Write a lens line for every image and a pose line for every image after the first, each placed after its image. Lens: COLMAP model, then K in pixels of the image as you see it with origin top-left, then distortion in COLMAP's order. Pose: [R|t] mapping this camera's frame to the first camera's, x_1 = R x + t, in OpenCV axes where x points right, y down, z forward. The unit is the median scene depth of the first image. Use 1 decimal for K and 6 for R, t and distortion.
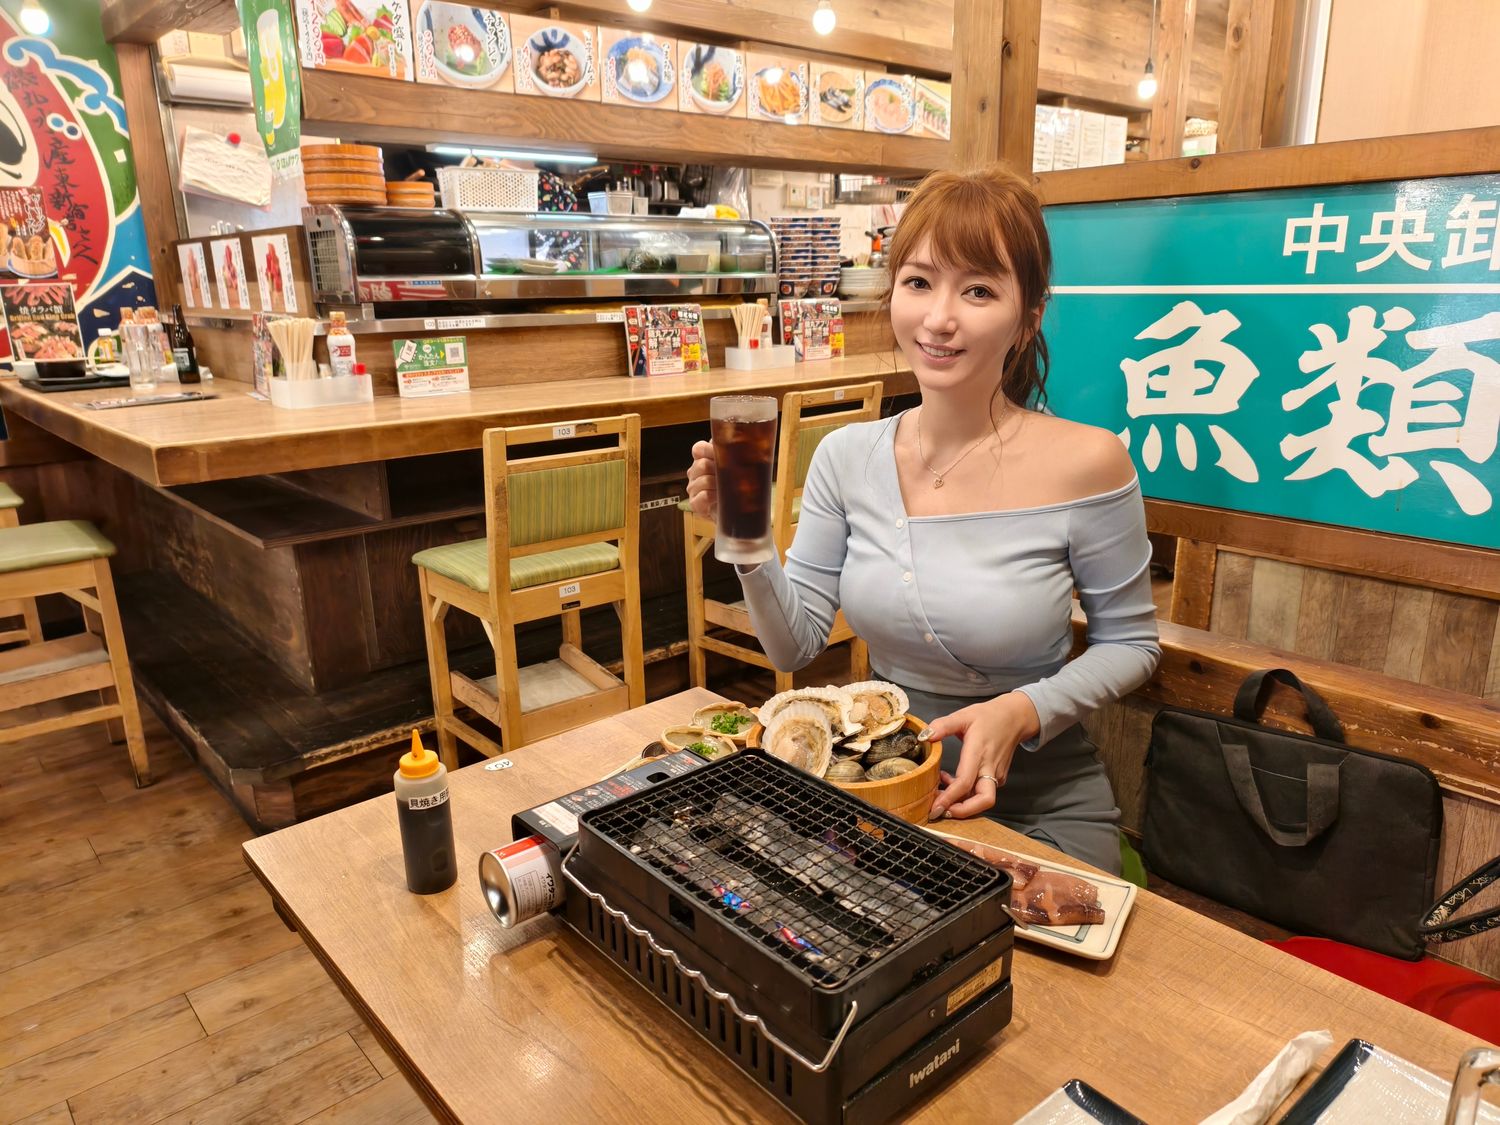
lens RADIAL K [[1031.1, 0, 794.0], [0, 1031.1, 554.8], [0, 0, 1]] dist [0.021319, -0.035756]
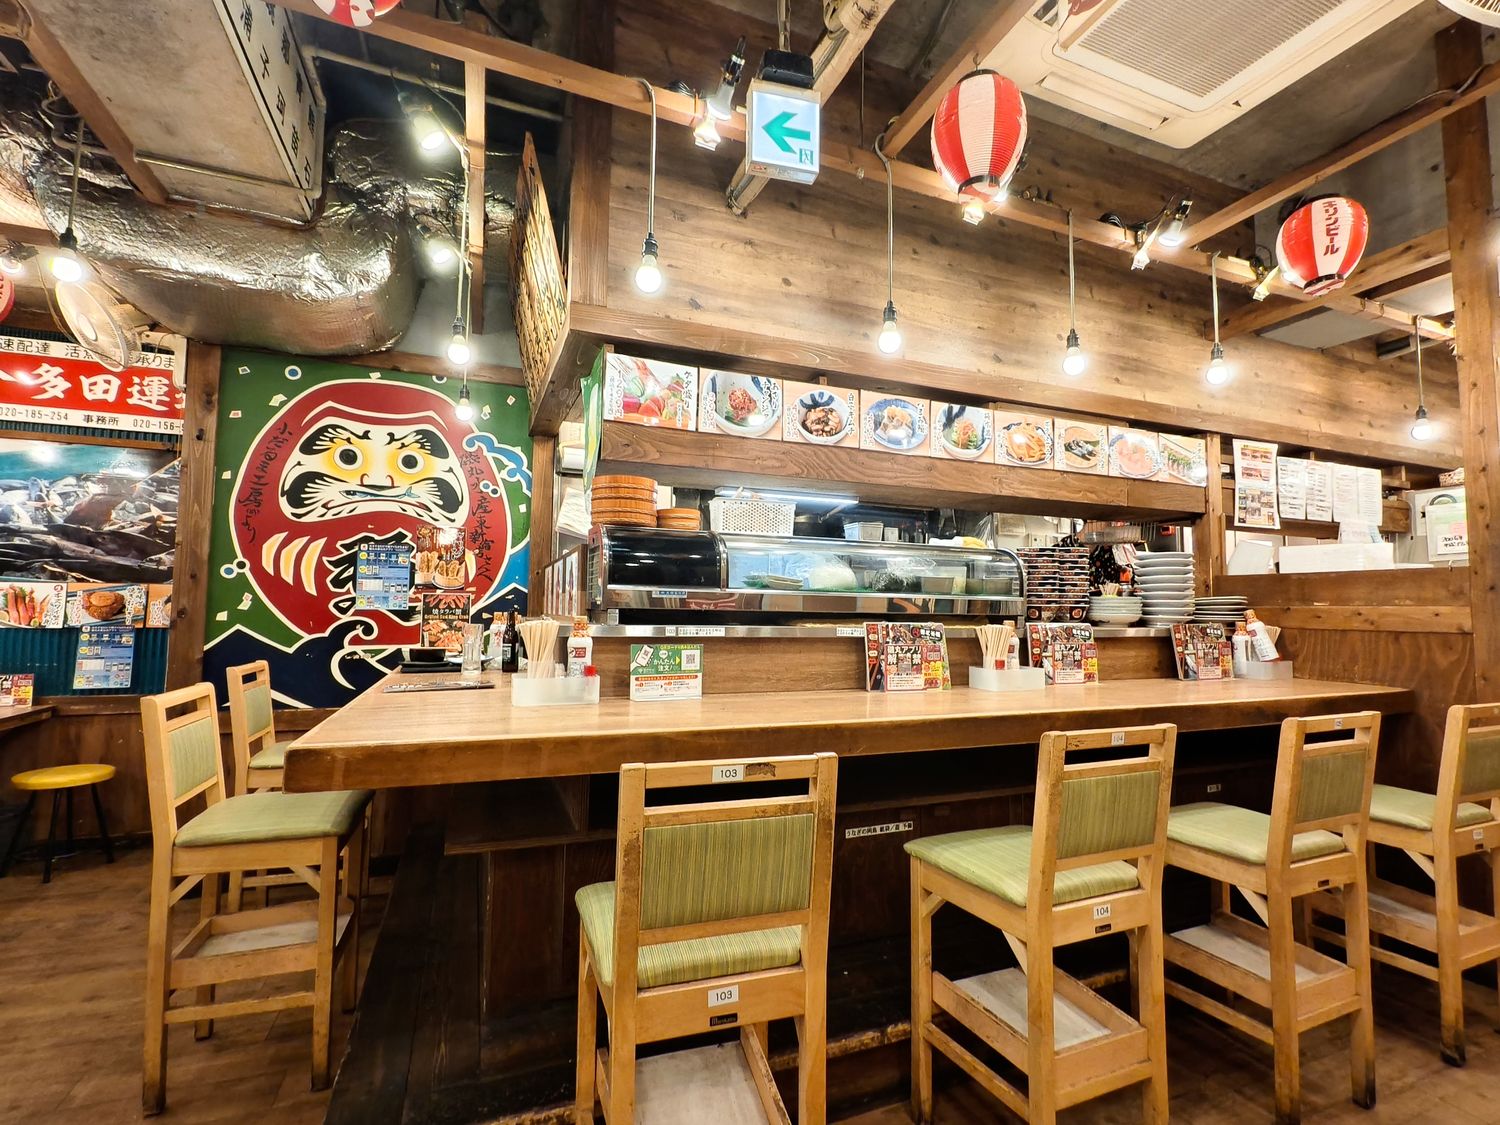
lens RADIAL K [[660.8, 0, 750.0], [0, 660.8, 562.5], [0, 0, 1]] dist [-0.002131, 0.005794]
pose [[0.922176, -0.004402, -0.386746, -0.015378], [-0.124463, 0.943368, -0.307515, -0.078426], [0.366197, 0.331719, 0.869403, 0.358973]]
